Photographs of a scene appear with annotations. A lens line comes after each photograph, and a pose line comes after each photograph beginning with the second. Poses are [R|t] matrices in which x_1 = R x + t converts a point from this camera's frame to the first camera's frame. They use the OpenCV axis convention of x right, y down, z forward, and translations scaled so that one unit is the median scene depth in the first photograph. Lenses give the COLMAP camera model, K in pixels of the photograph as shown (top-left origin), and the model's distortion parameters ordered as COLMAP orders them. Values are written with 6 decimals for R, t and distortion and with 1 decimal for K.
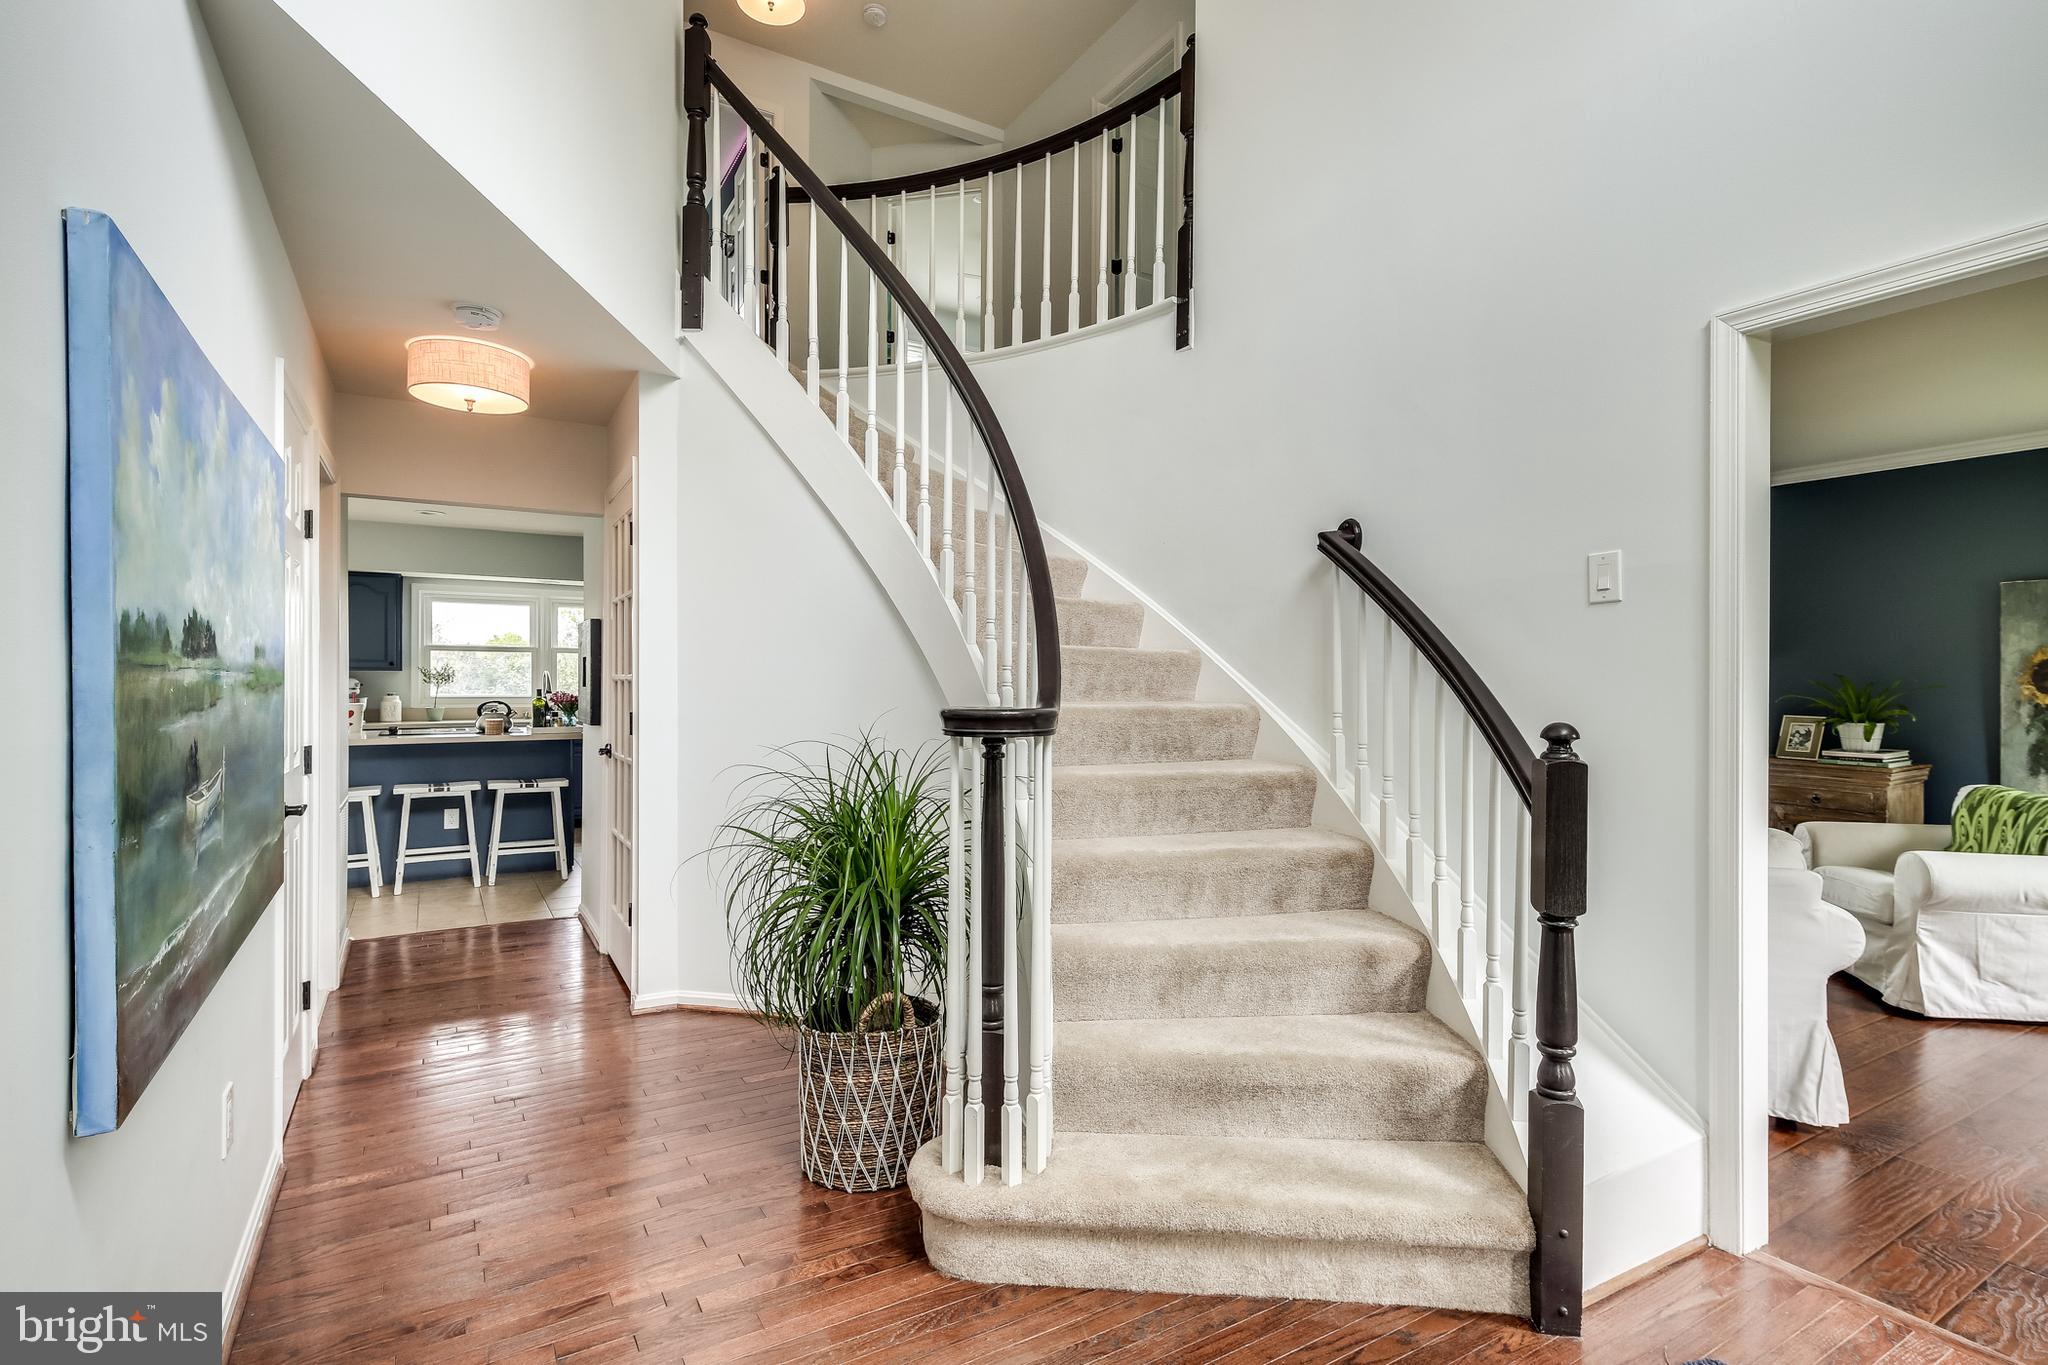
lens RADIAL K [[996.6, 0, 1021.6], [0, 996.6, 680.2], [0, 0, 1]] dist [0.000054, 0.000114]
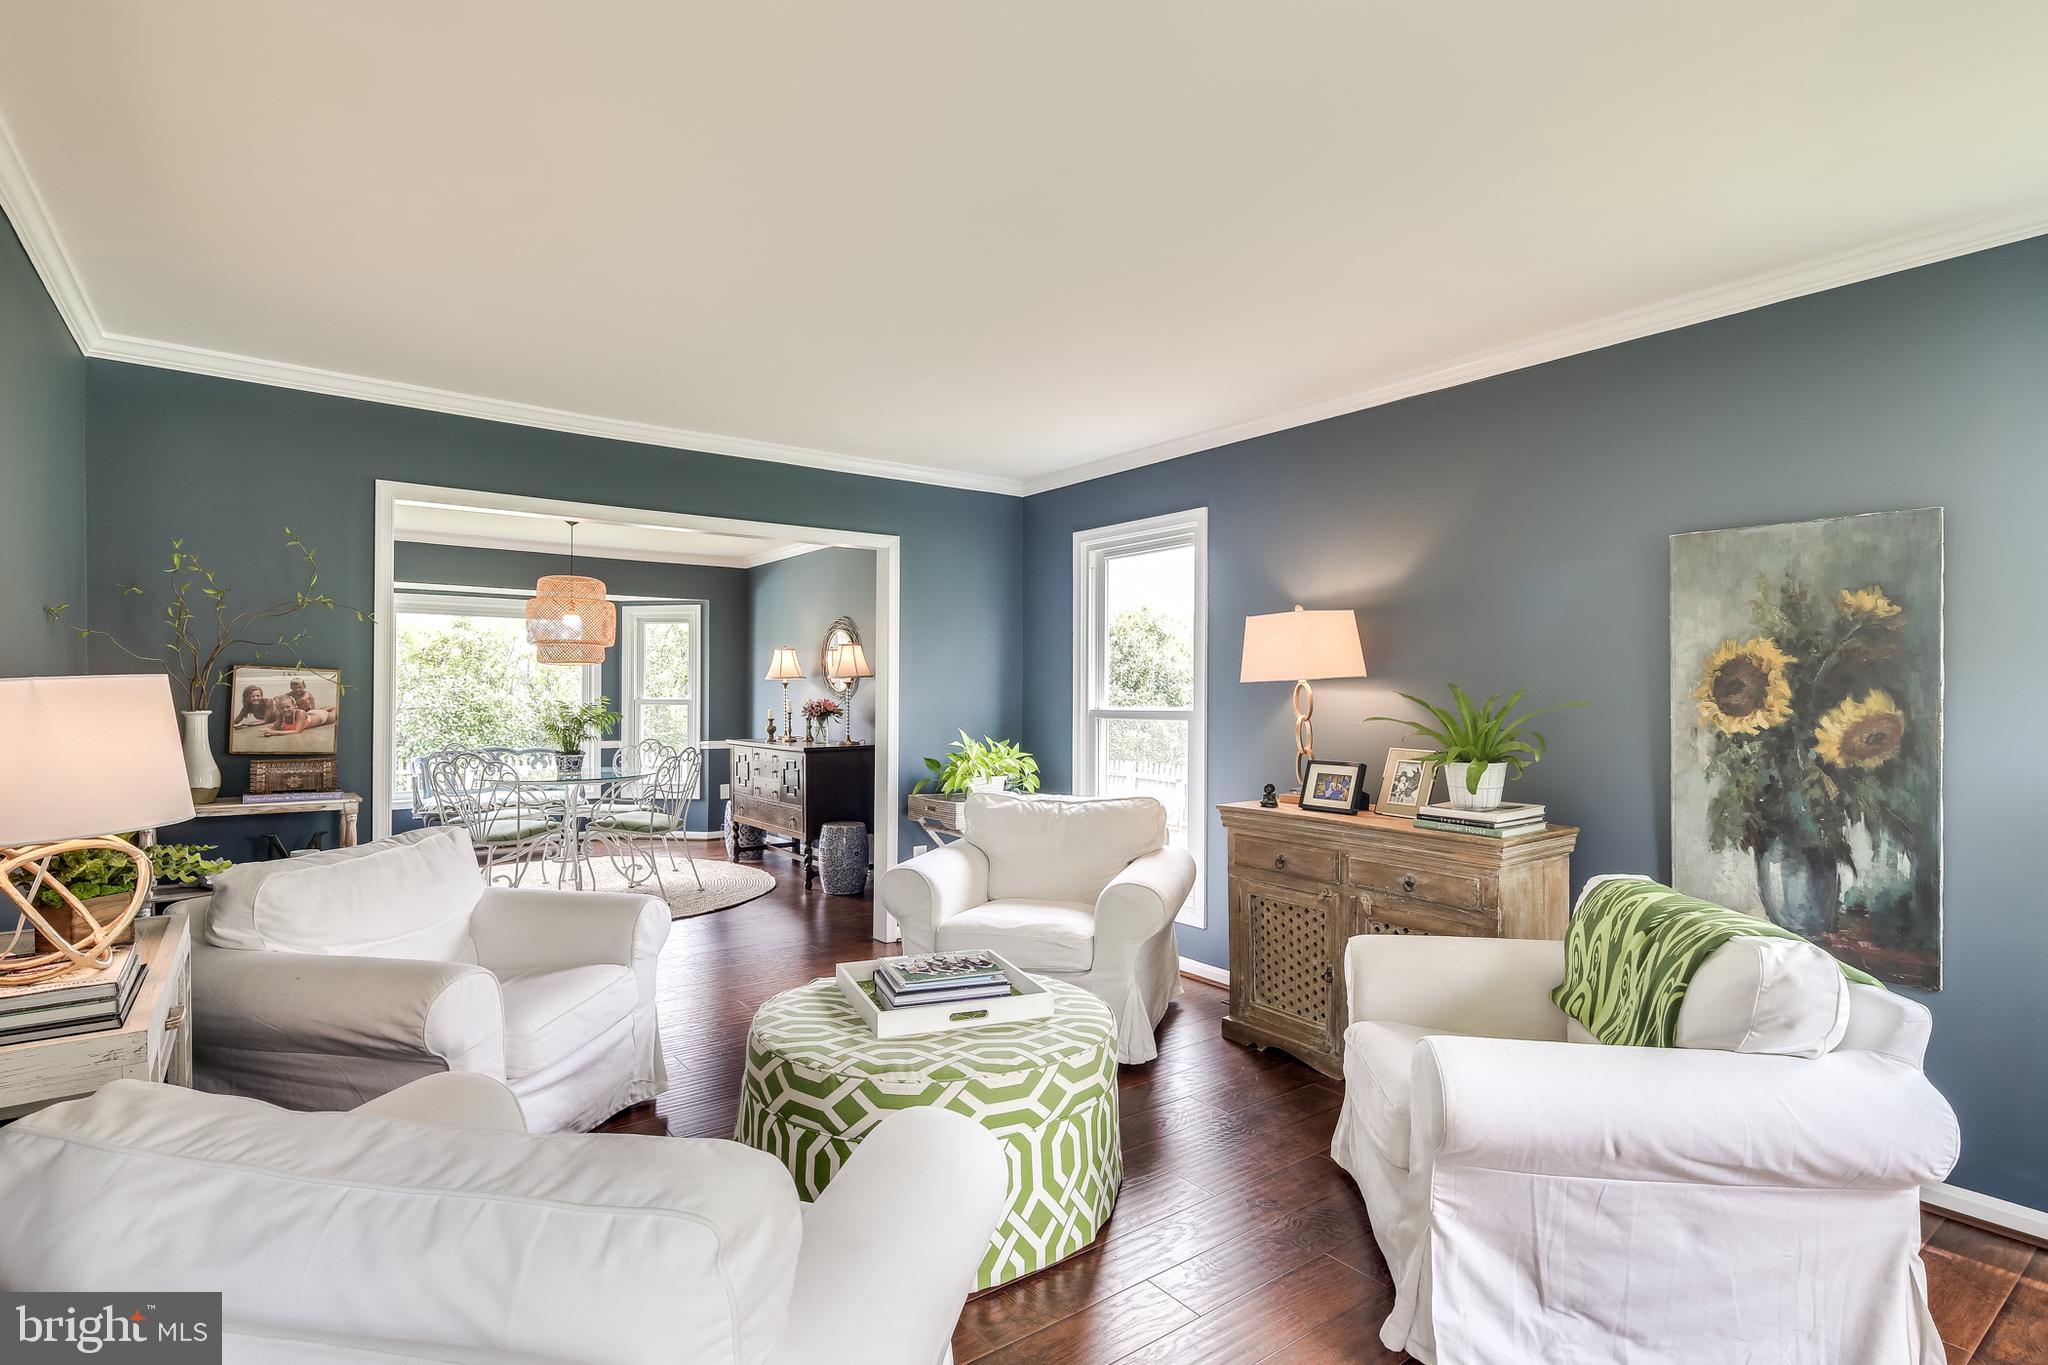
lens RADIAL K [[996.6, 0, 1026.0], [0, 996.6, 687.9], [0, 0, 1]] dist [0.000054, 0.000114]
pose [[0.994890, 0.000061, 0.100963, 0.531521], [0.000360, 0.999991, -0.004154, -0.001059], [-0.100962, 0.004169, 0.994882, 0.433148]]
